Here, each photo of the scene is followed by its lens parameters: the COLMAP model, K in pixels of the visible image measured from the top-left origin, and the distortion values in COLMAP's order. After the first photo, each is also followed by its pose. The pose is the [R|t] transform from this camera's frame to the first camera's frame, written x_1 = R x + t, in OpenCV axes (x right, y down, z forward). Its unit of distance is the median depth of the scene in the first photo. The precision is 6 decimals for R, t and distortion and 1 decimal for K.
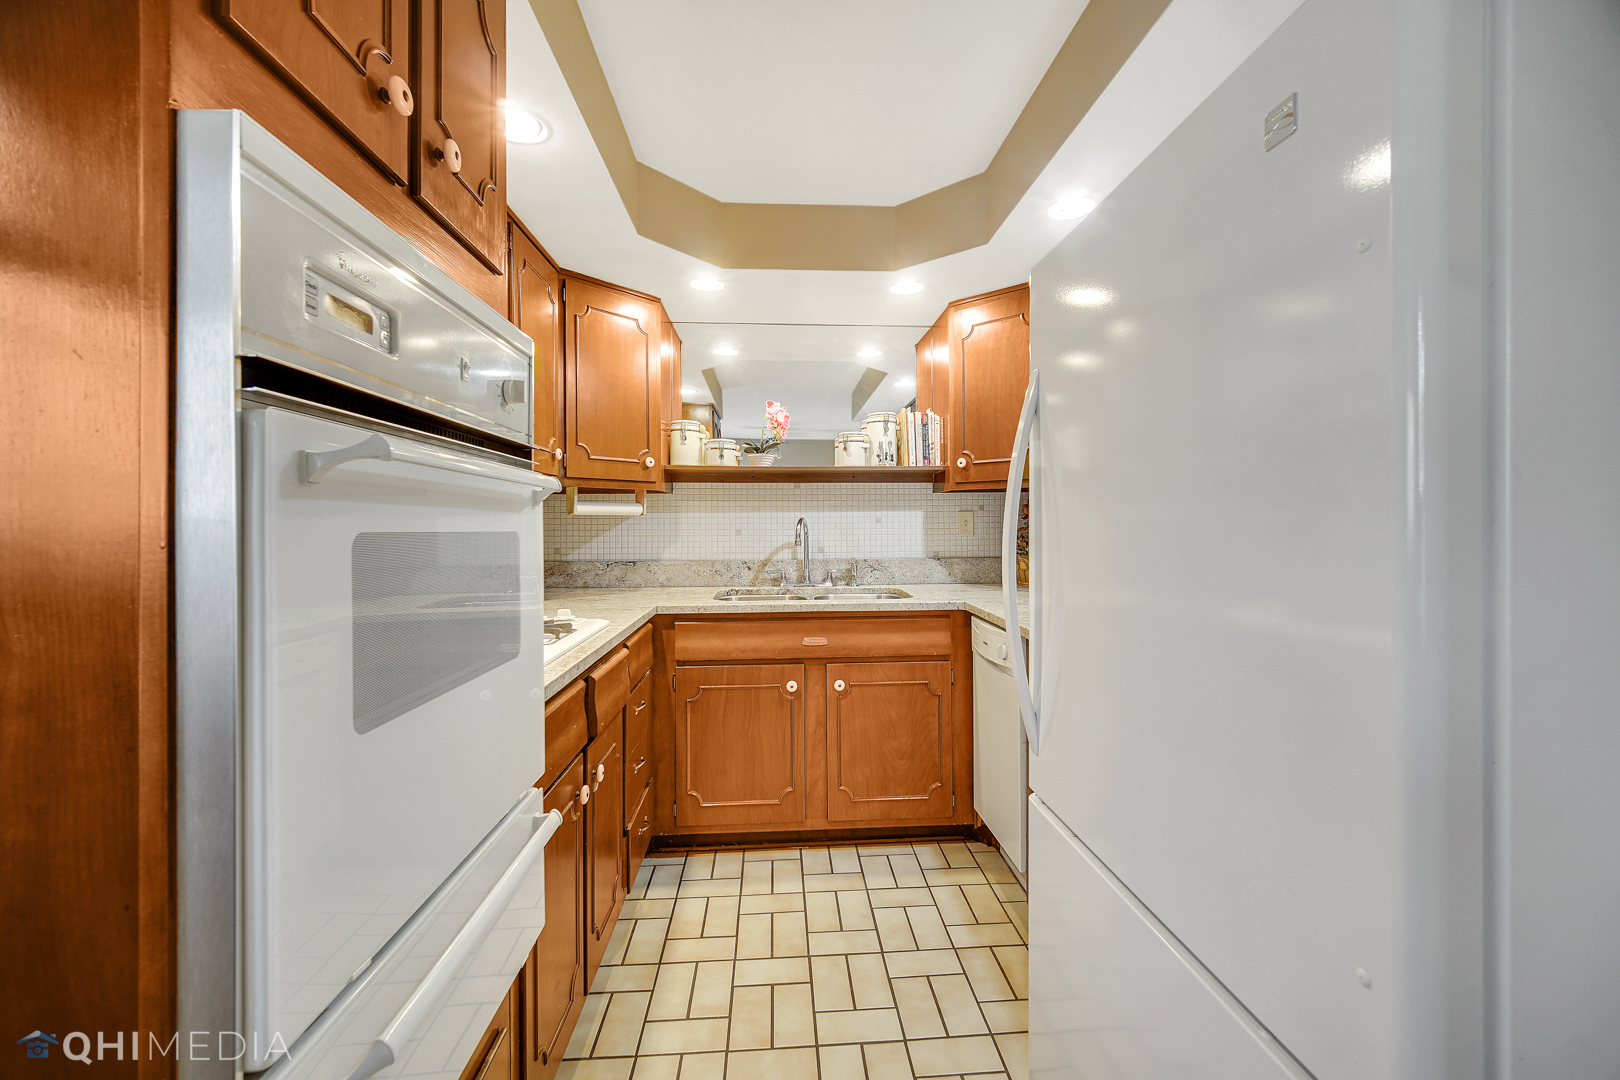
lens RADIAL K [[647.9, 0, 813.7], [0, 647.9, 525.6], [0, 0, 1]] dist [0.001078, -0.000119]
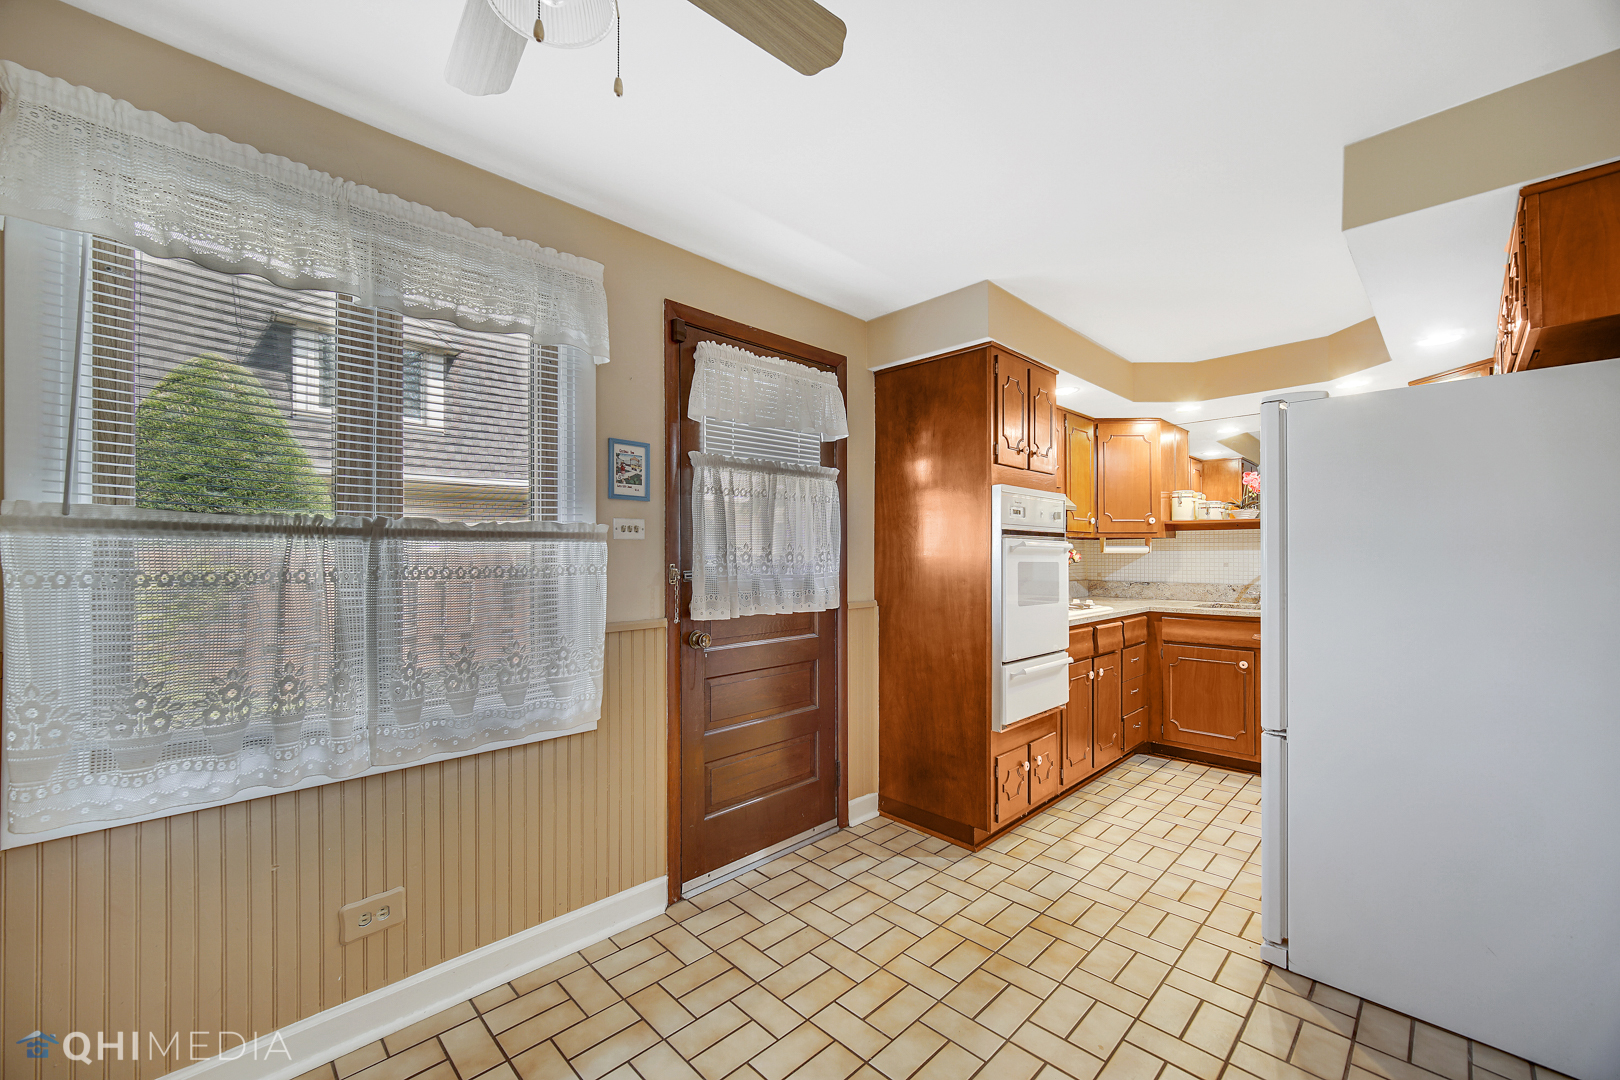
lens RADIAL K [[647.9, 0, 815.3], [0, 647.9, 552.1], [0, 0, 1]] dist [0.001078, -0.000119]
pose [[0.661444, -0.001815, -0.749992, 0.441113], [-0.004241, 0.999972, -0.006160, -0.005414], [0.749982, 0.007256, 0.661418, -0.769577]]
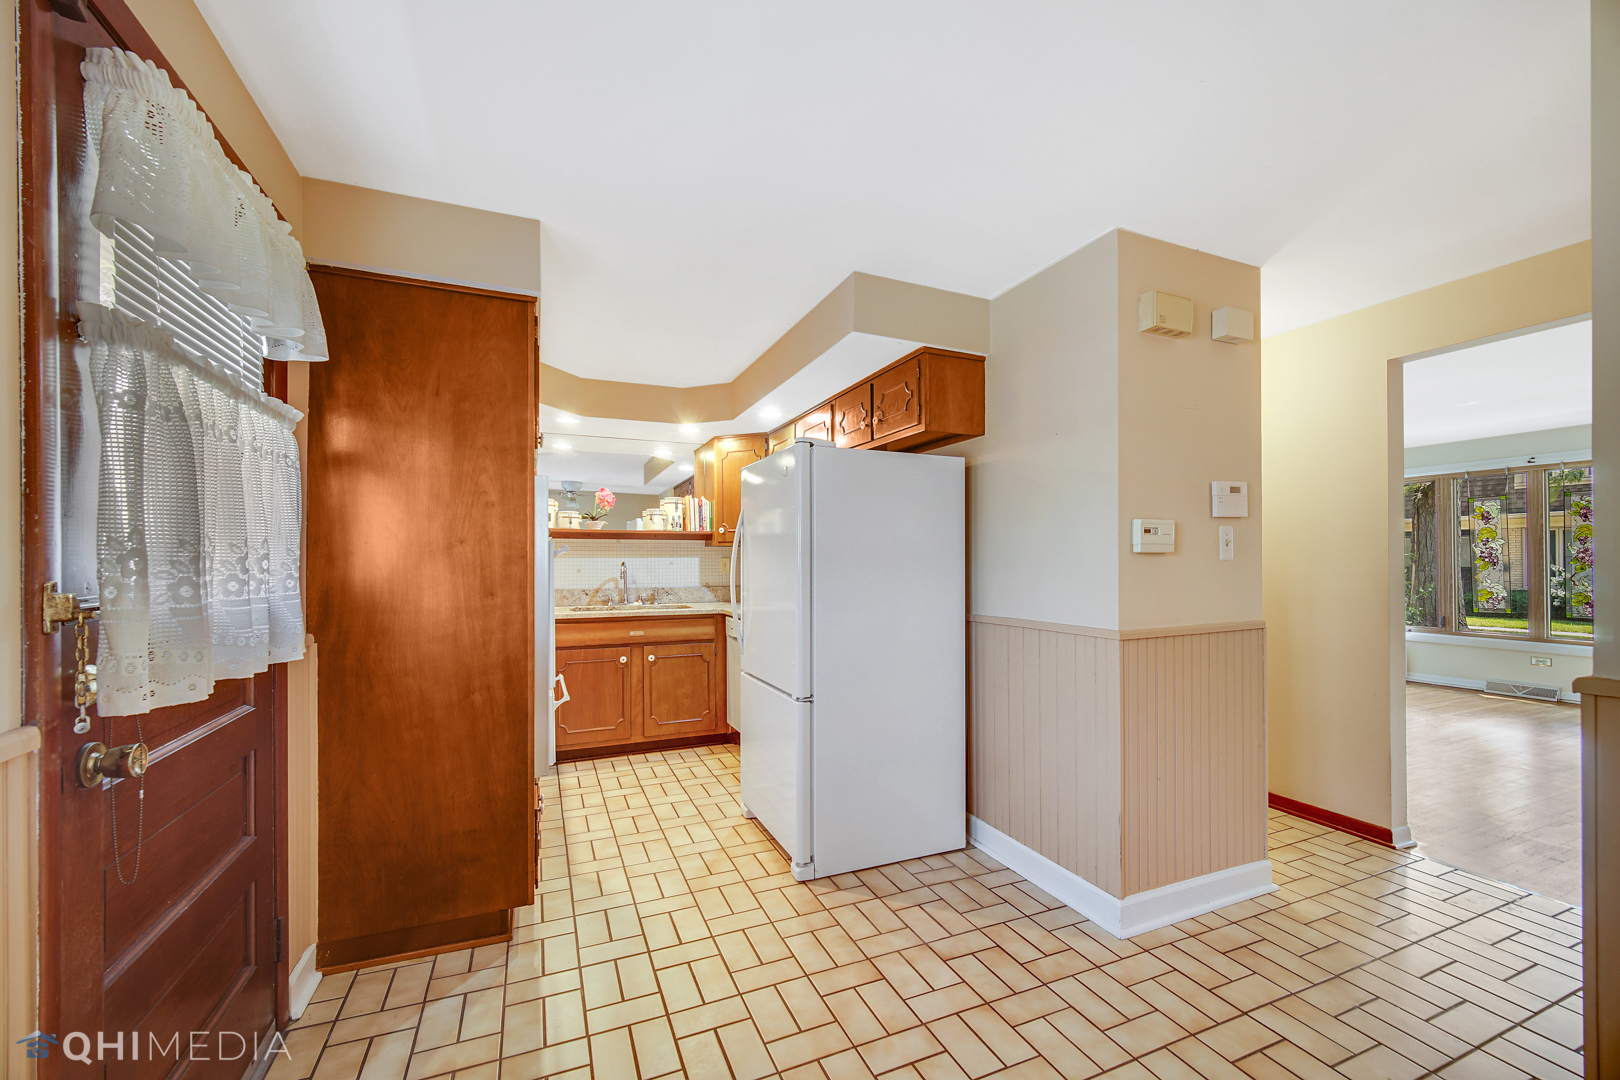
lens RADIAL K [[647.9, 0, 811.4], [0, 647.9, 560.6], [0, 0, 1]] dist [0.001078, -0.000119]
pose [[0.942237, 0.002675, 0.334937, -0.138055], [0.000123, 0.999965, -0.008333, -0.001787], [-0.334948, 0.007893, 0.942204, -0.786442]]
